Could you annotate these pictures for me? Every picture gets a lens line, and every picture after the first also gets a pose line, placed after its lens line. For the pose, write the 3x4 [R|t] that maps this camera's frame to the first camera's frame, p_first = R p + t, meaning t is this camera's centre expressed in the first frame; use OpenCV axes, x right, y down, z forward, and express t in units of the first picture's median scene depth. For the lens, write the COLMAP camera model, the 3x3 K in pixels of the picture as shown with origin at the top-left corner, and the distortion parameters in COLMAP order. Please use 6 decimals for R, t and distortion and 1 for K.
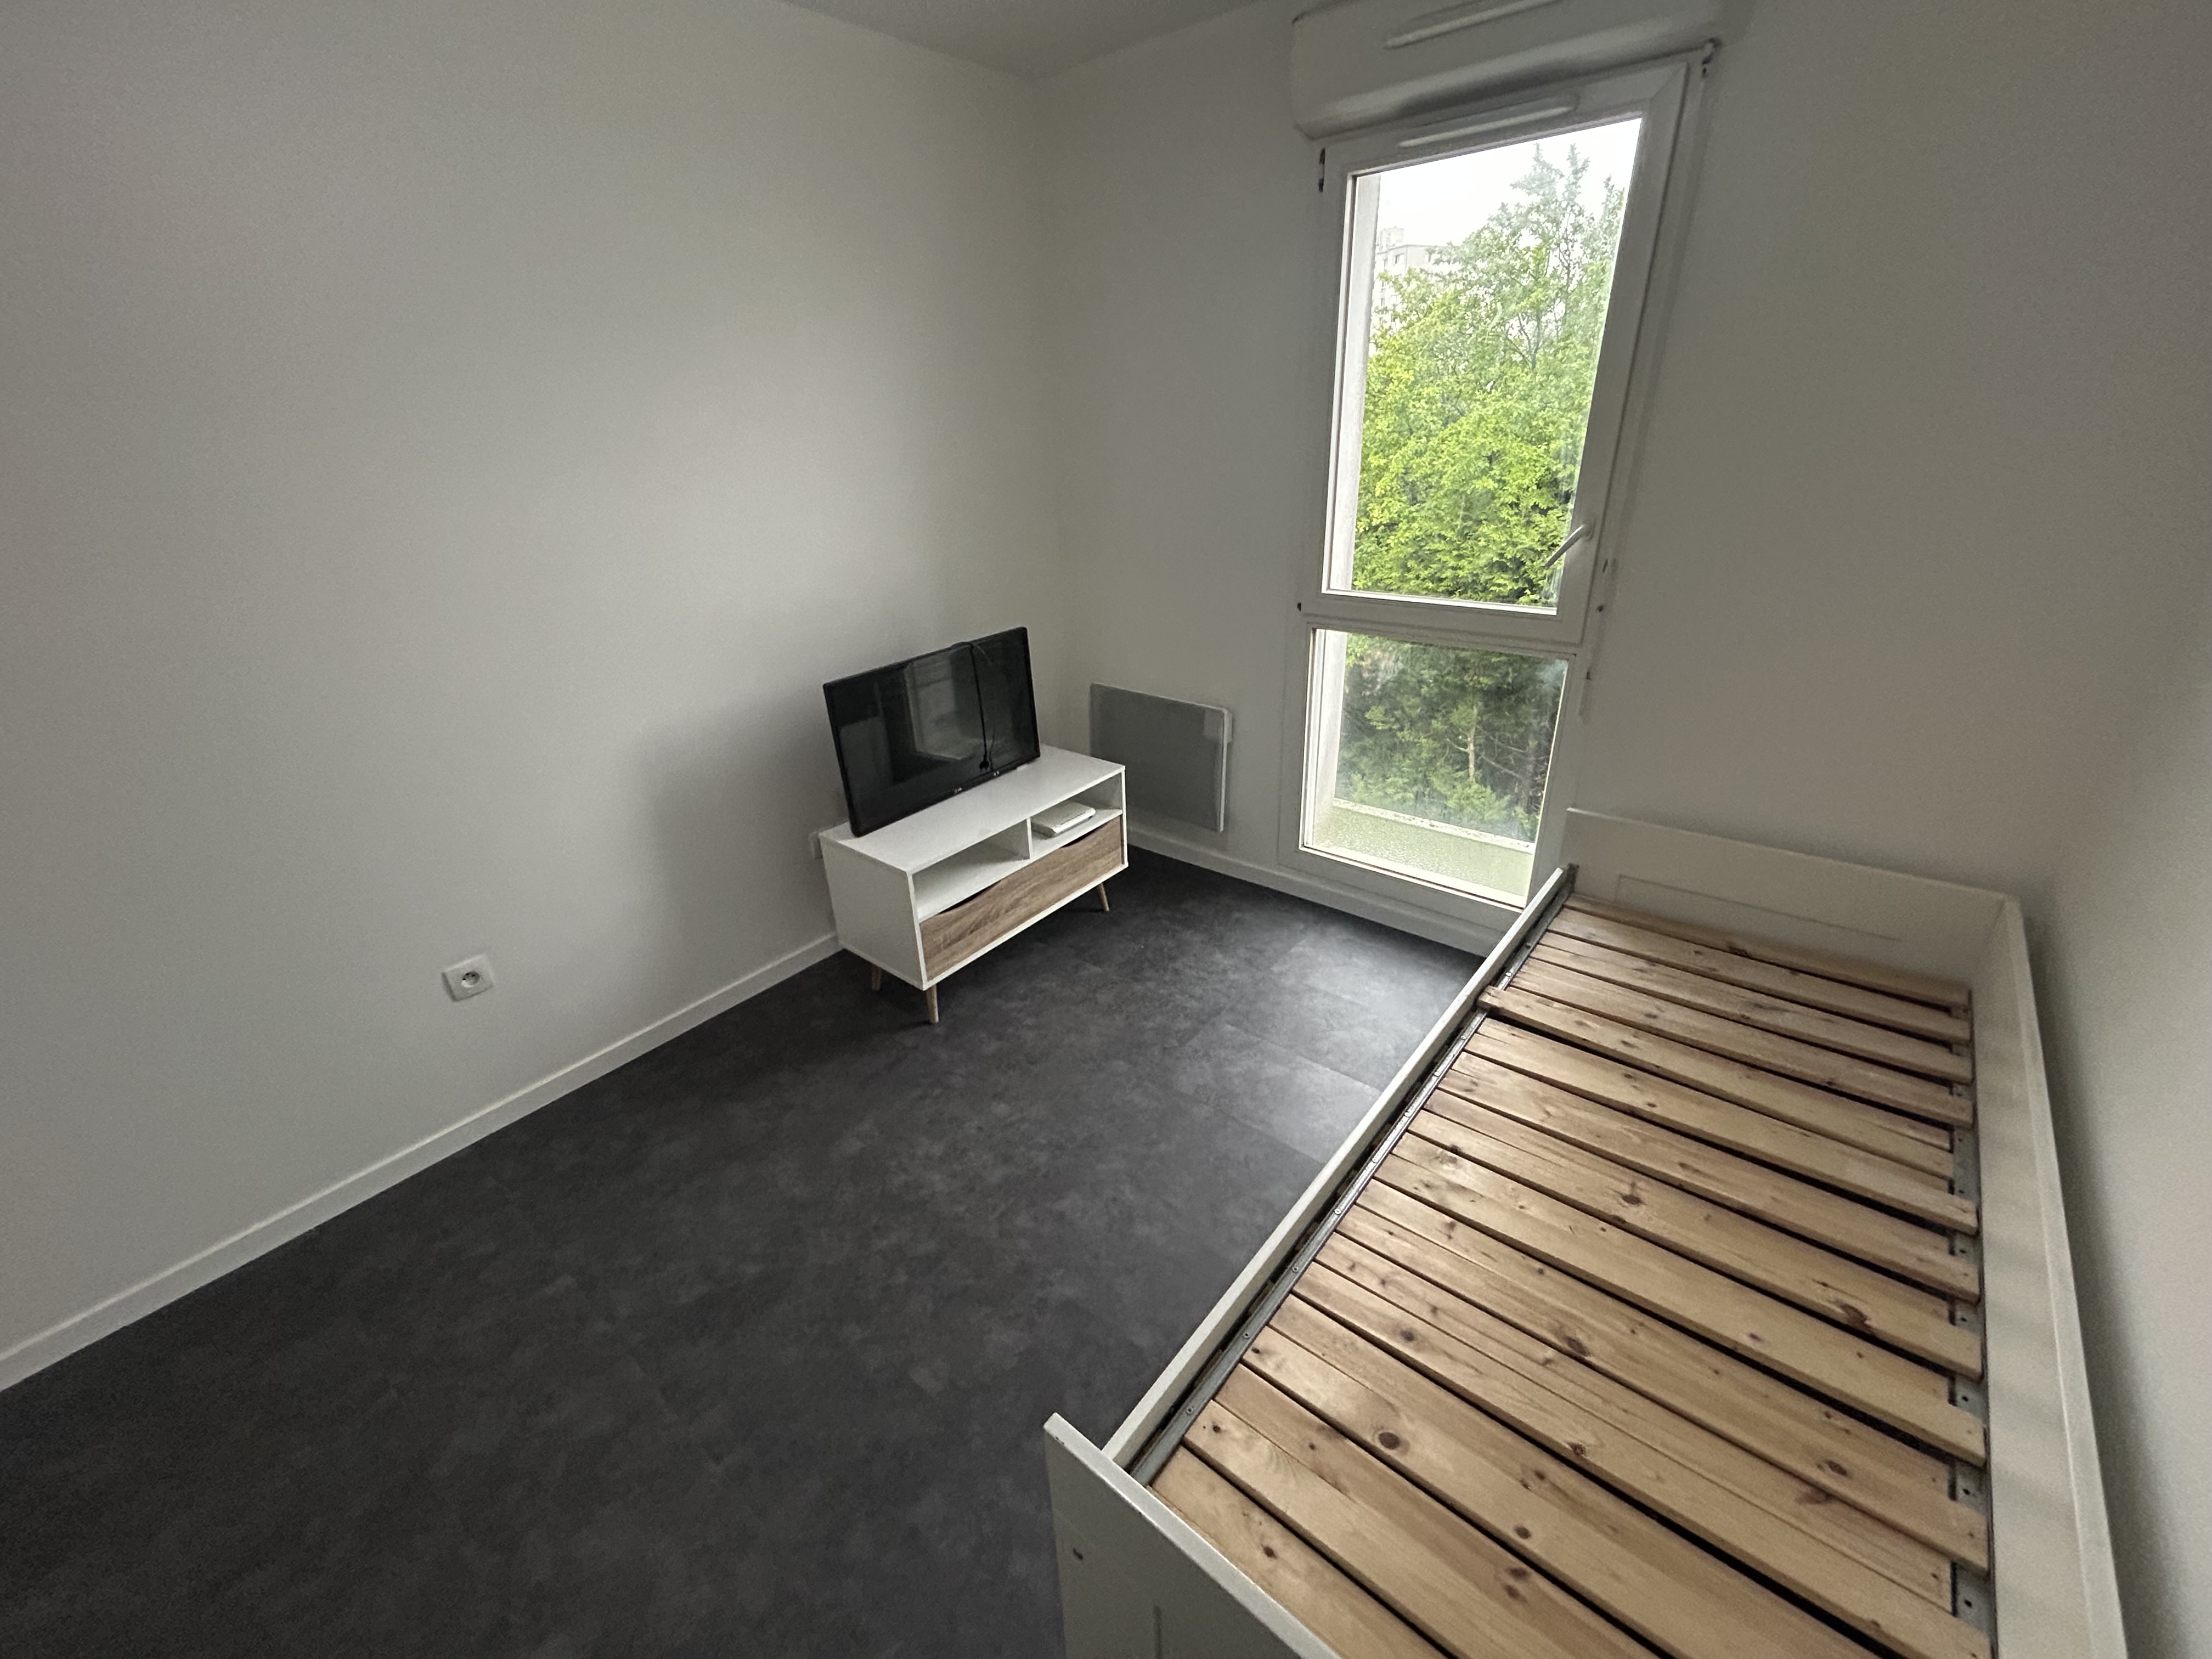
lens RADIAL K [[893.4, 0, 1106.0], [0, 893.4, 825.6], [0, 0, 1]] dist [0.003596, 0.000318]
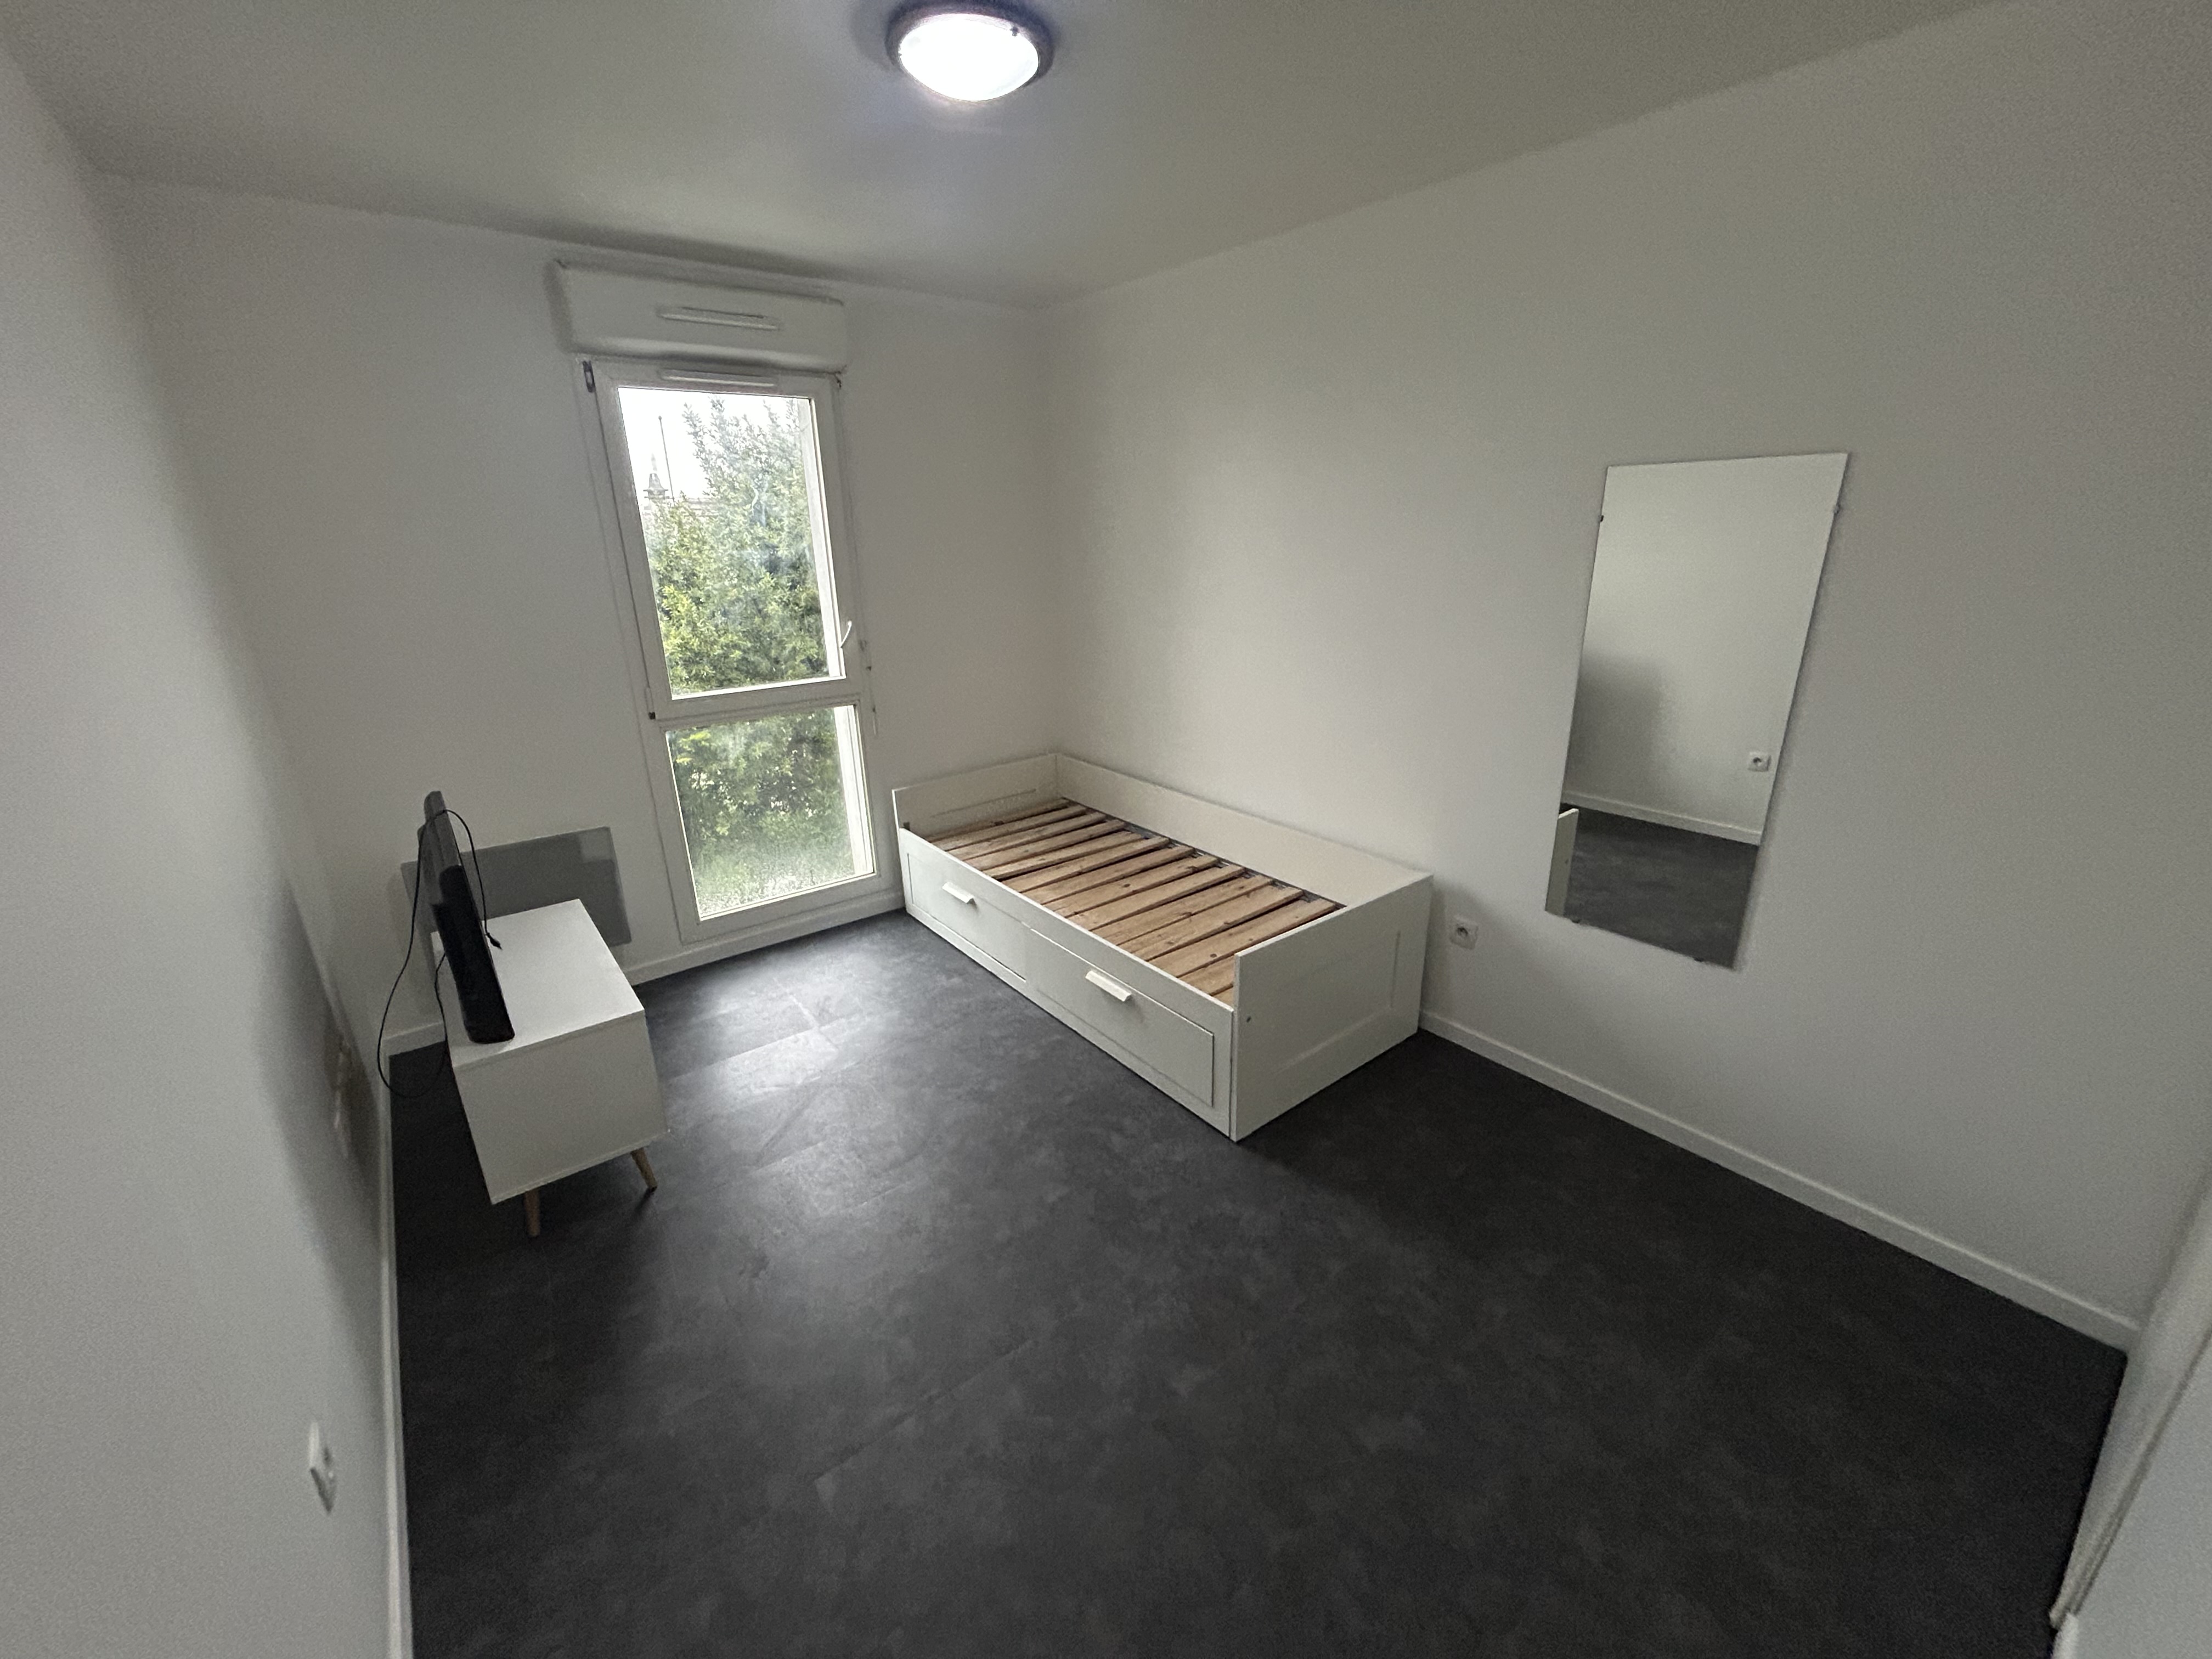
lens RADIAL K [[893.4, 0, 1106.0], [0, 893.4, 825.6], [0, 0, 1]] dist [0.003596, 0.000318]
pose [[0.204169, -0.277938, 0.938651, -1.015434], [0.424386, 0.889191, 0.170983, -0.081442], [-0.882163, 0.363441, 0.299498, 0.223167]]
